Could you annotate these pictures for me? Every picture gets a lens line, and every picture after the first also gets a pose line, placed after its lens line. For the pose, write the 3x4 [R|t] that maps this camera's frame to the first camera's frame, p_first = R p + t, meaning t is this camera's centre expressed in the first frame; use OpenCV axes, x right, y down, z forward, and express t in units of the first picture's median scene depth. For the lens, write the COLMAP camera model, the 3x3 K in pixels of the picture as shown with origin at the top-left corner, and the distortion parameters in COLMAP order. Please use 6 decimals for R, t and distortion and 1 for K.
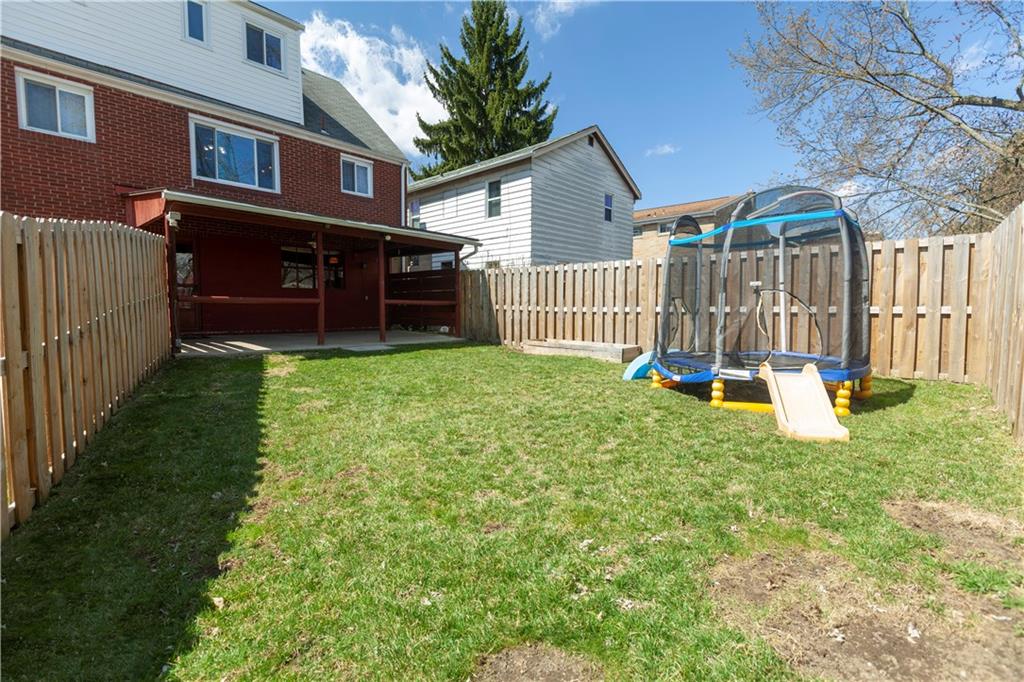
lens RADIAL K [[454.5, 0, 512.1], [0, 454.5, 338.5], [0, 0, 1]] dist [0.000428, 0.000650]
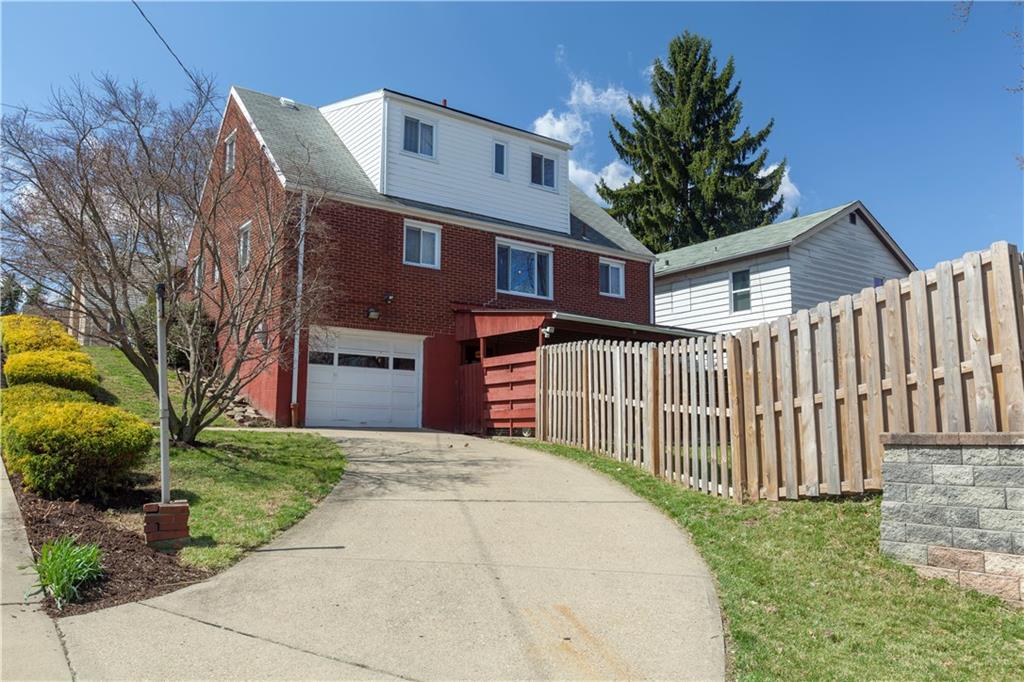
lens RADIAL K [[799.6, 0, 512.5], [0, 799.6, 339.0], [0, 0, 1]] dist [0.009157, -0.001019]
pose [[0.983113, -0.024003, -0.181421, -0.194917], [-0.012867, 0.979841, -0.199365, 0.092839], [0.182549, 0.198333, 0.962985, -0.531516]]
